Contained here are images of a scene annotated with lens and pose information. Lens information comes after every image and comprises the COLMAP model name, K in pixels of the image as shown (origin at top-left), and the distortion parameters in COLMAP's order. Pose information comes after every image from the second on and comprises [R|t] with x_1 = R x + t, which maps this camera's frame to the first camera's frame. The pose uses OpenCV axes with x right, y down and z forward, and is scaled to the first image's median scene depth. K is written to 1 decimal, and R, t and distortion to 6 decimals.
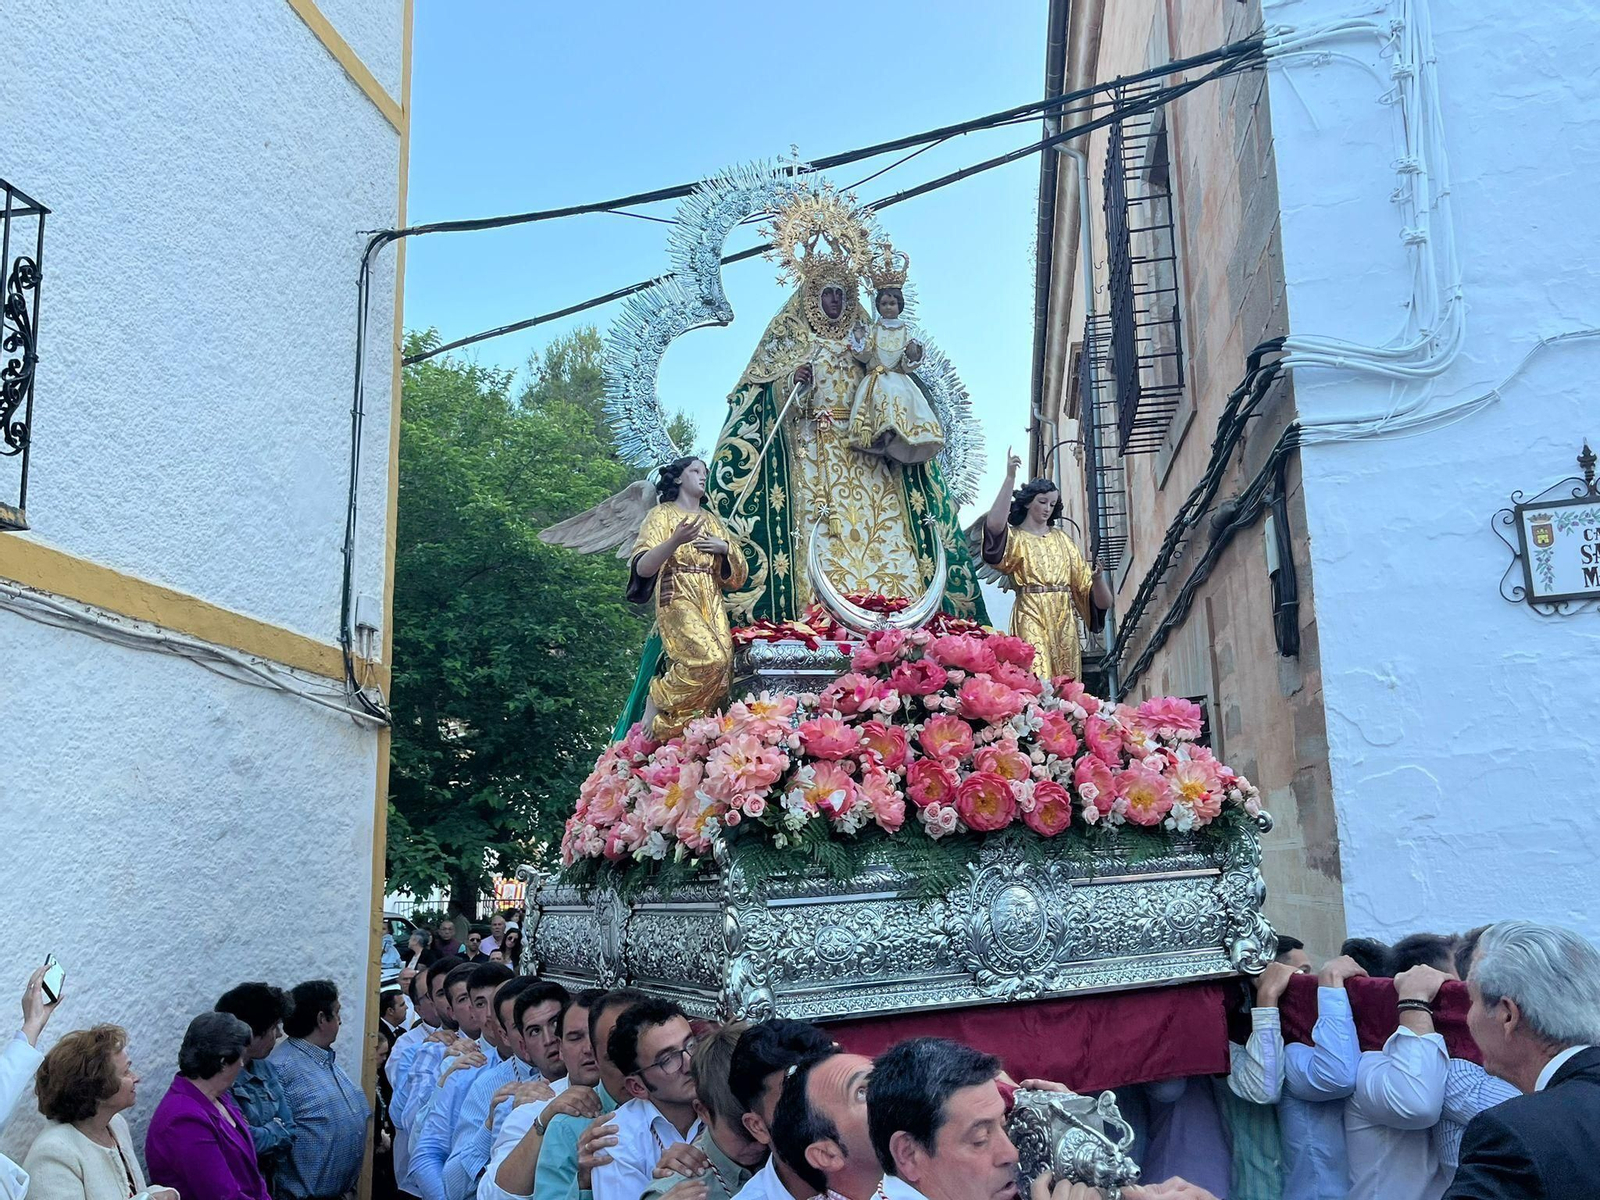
lens RADIAL K [[1349.5, 0, 839.7], [0, 1349.5, 636.7], [0, 0, 1]] dist [0.099073, -0.003460]
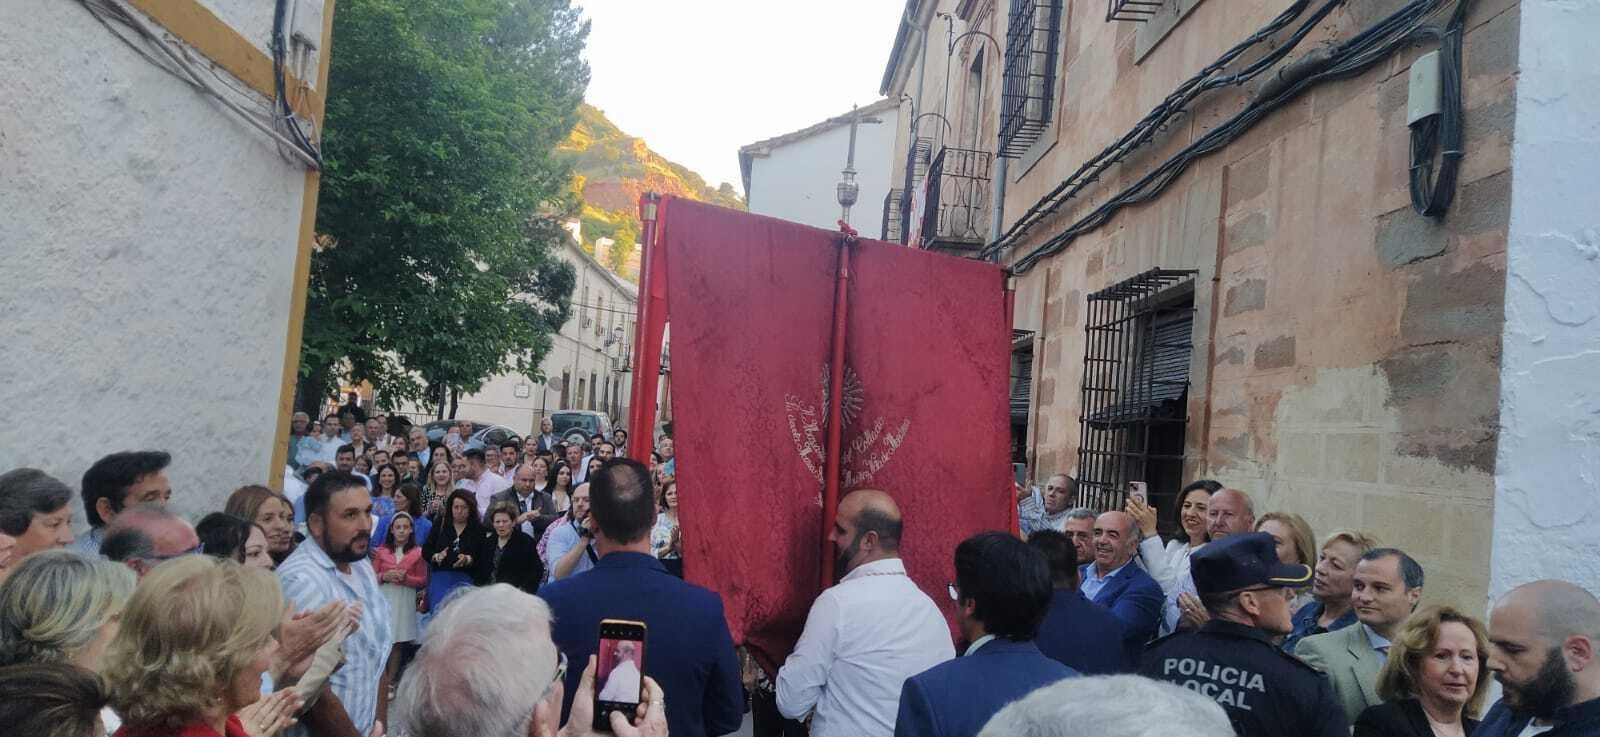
lens RADIAL K [[1168.4, 0, 800.0], [0, 1168.4, 368.5], [0, 0, 1]] dist [0.046447, -0.001139]
pose [[0.982867, 0.120959, 0.139074, -0.140494], [-0.136606, 0.984602, 0.109073, 0.073911], [-0.123739, -0.126203, 0.984257, 0.265157]]
